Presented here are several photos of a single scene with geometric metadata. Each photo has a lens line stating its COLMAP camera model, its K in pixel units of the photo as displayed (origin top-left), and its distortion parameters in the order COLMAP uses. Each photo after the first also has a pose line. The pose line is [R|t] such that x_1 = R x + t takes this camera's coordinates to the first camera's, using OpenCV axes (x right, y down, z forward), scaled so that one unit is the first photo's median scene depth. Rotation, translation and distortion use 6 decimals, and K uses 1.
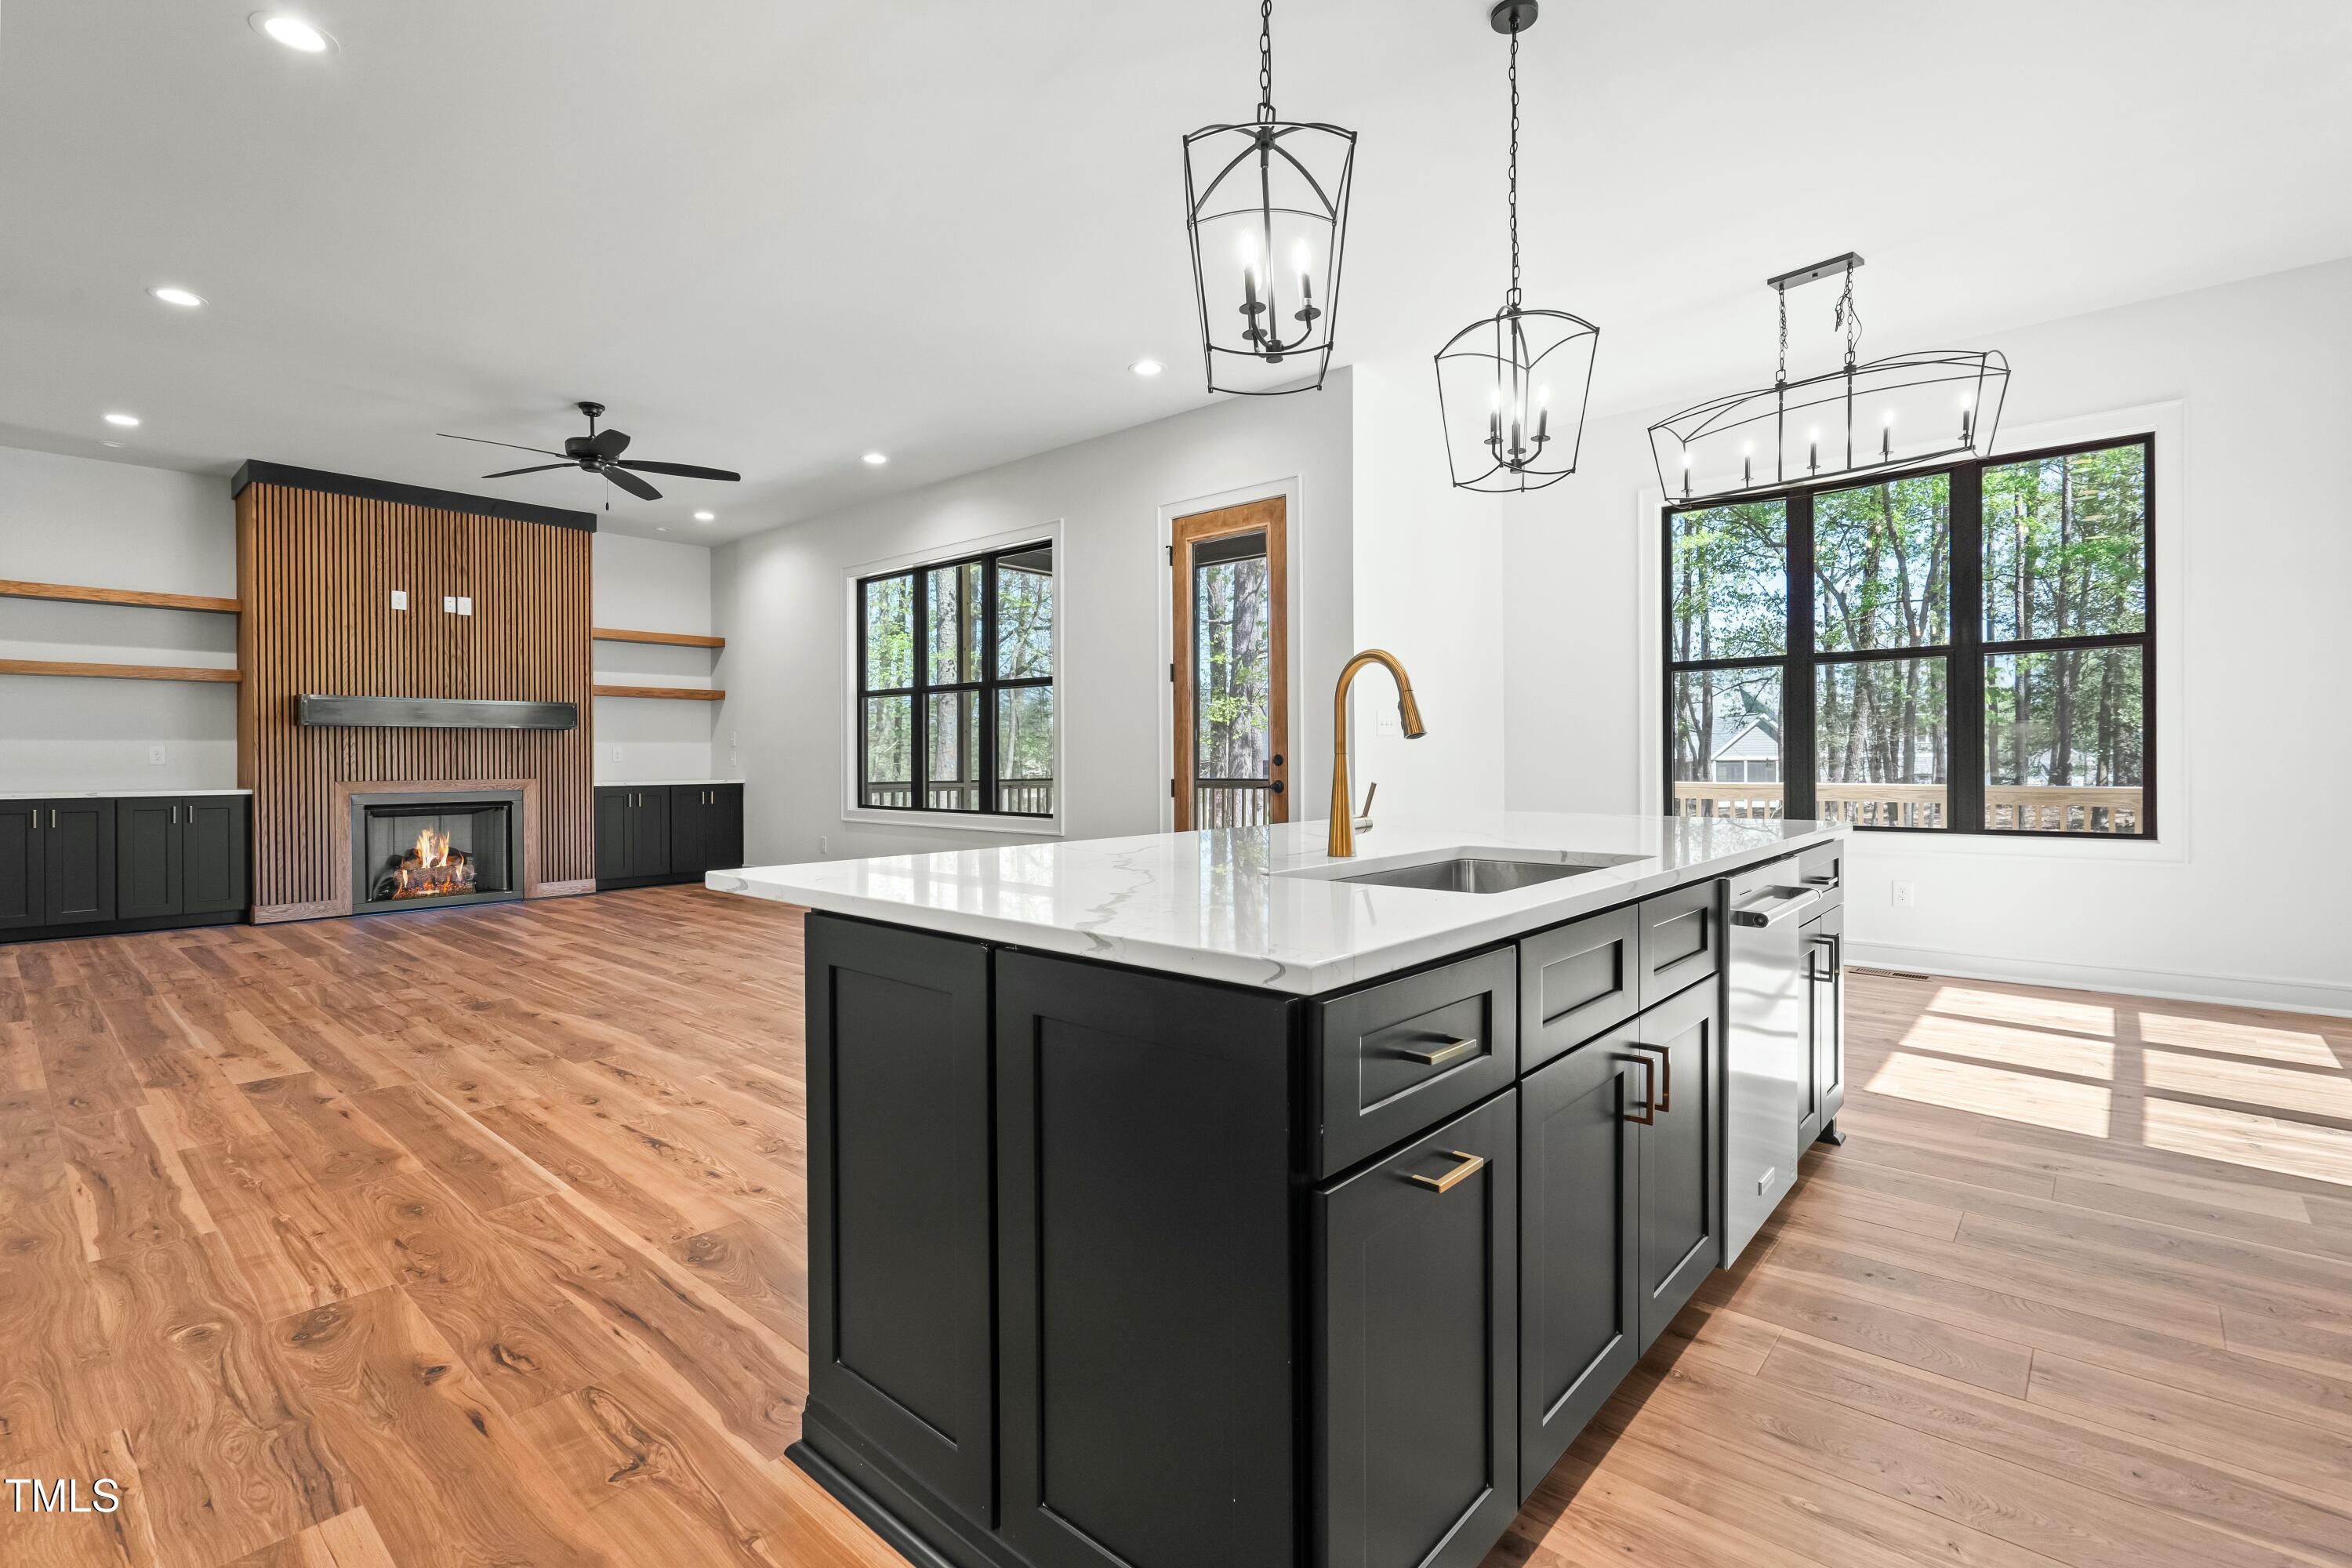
lens RADIAL K [[1082.7, 0, 1178.0], [0, 1082.7, 765.9], [0, 0, 1]] dist [-0.004465, 0.002269]
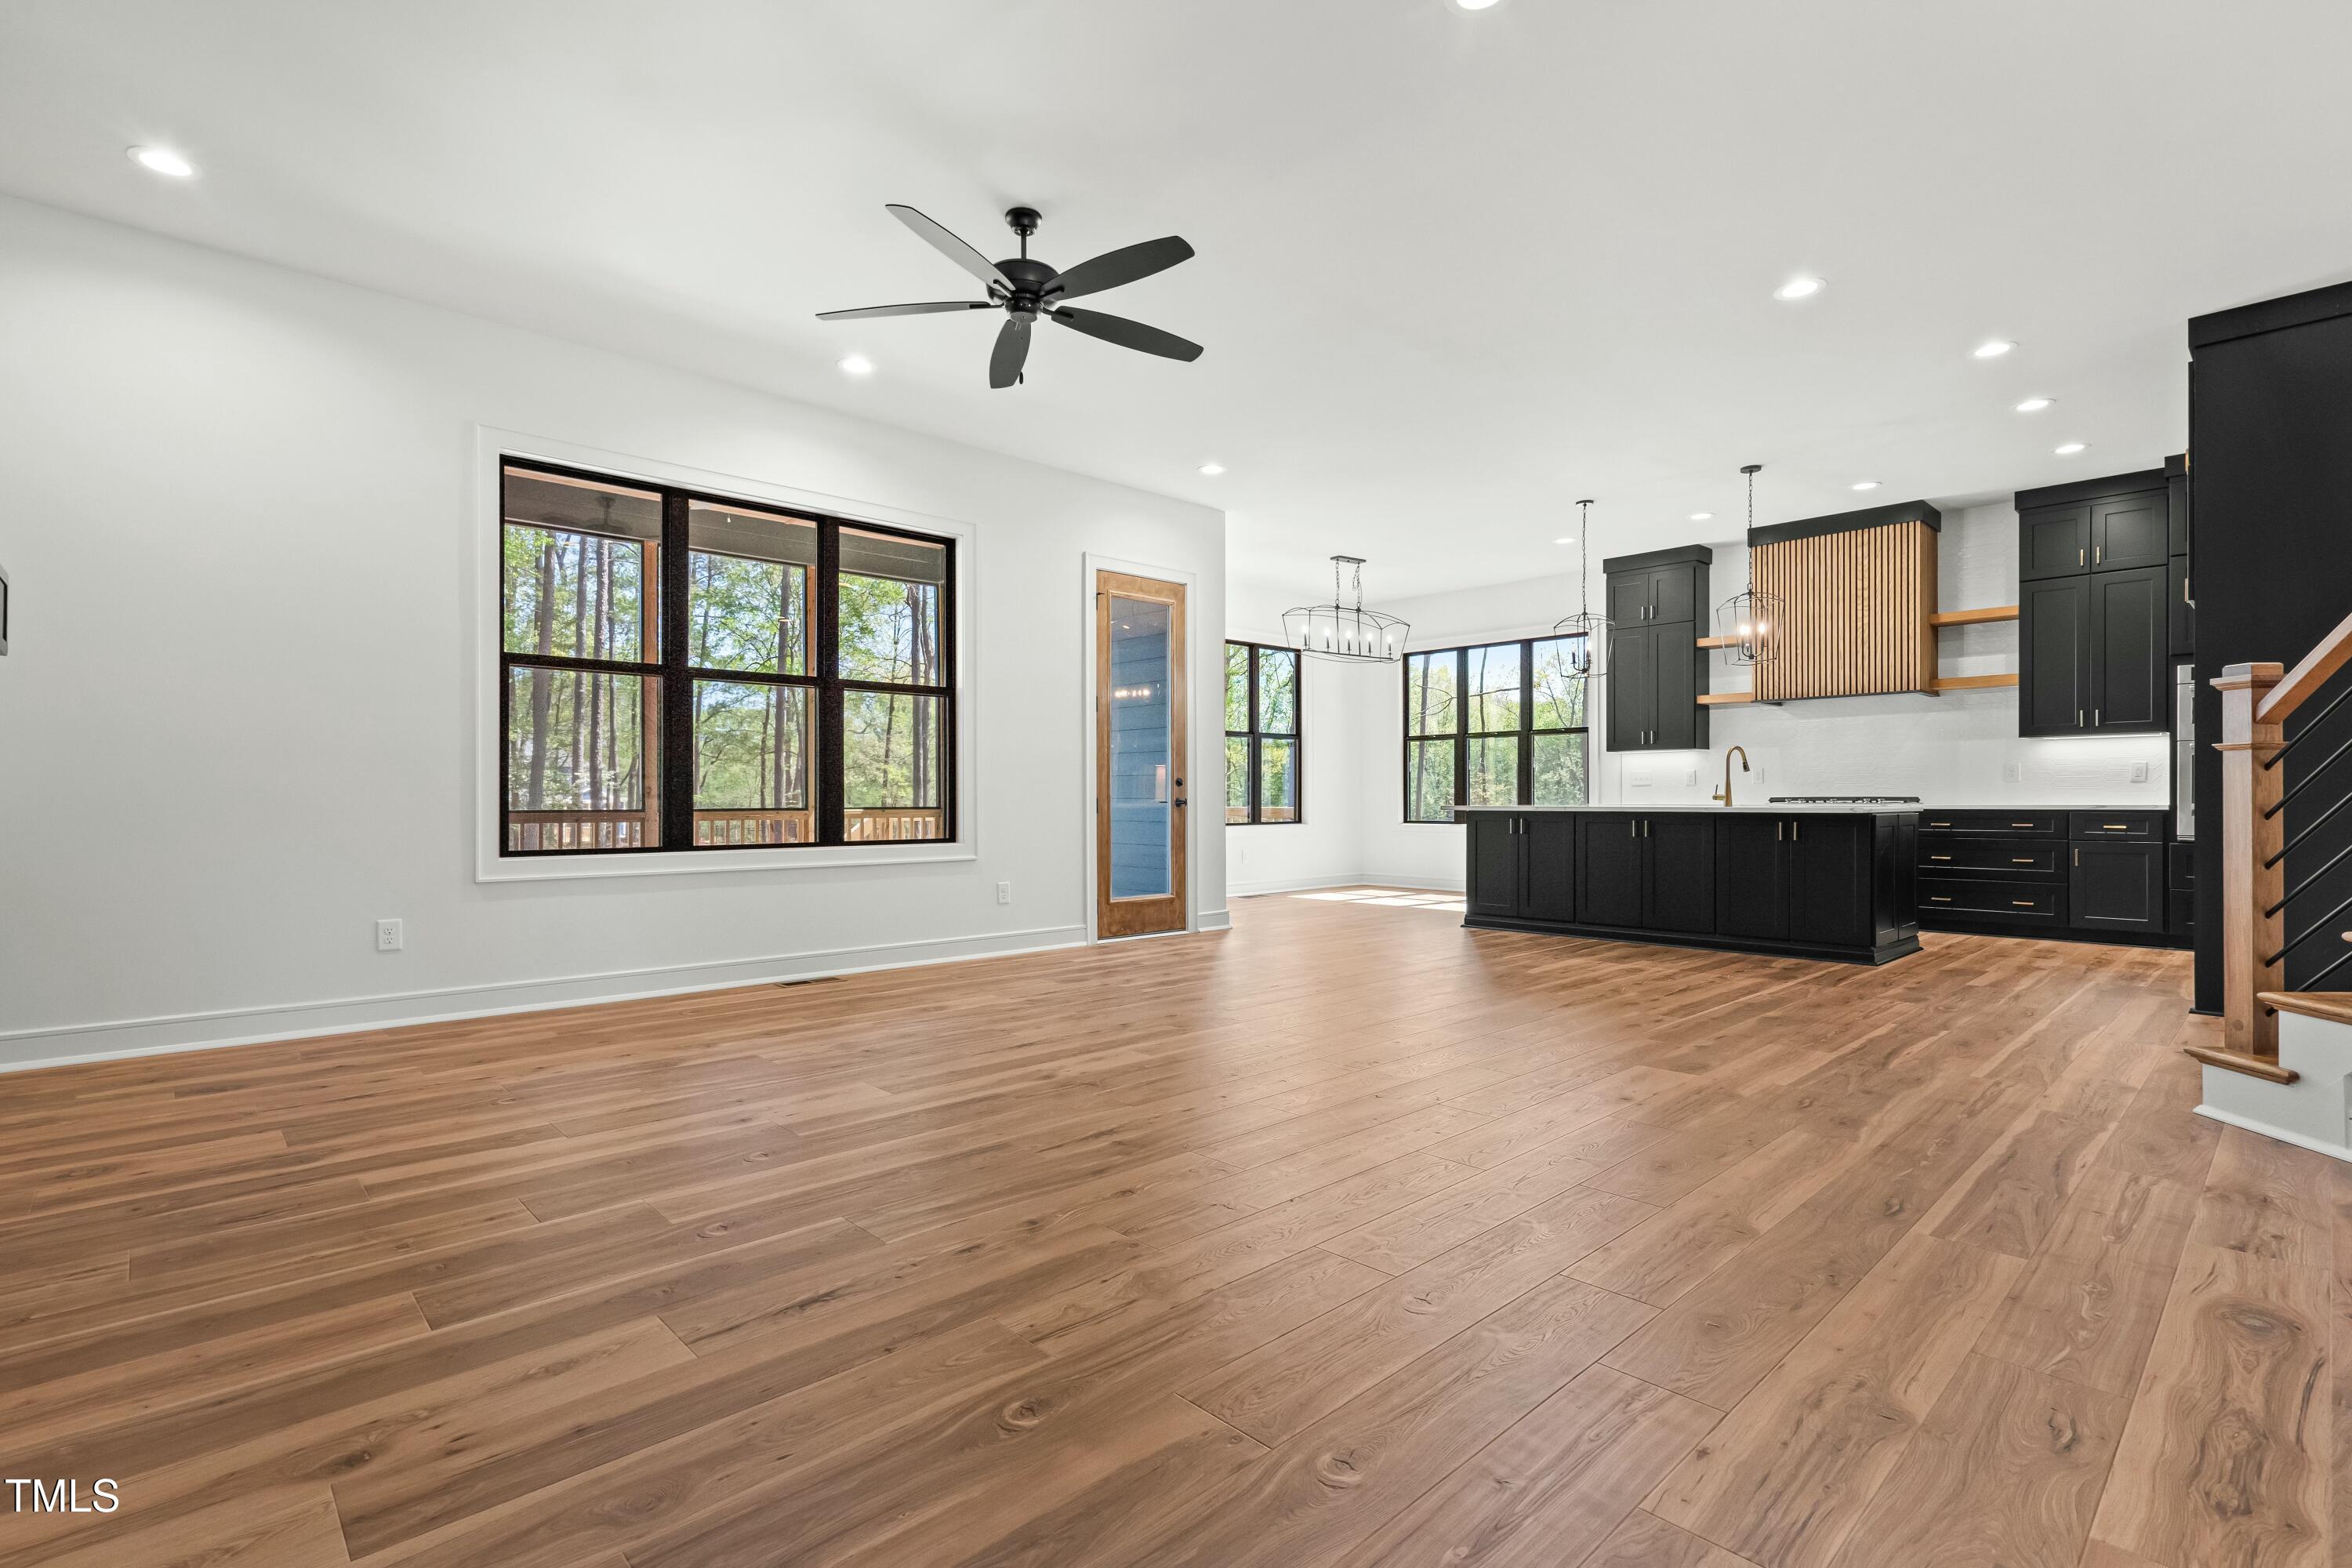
lens RADIAL K [[1082.7, 0, 1157.2], [0, 1082.7, 802.7], [0, 0, 1]] dist [-0.004465, 0.002269]
pose [[0.099232, -0.002936, 0.995060, -0.946892], [0.010325, 0.999945, 0.001921, 0.014455], [-0.995011, 0.010083, 0.099257, 0.685364]]
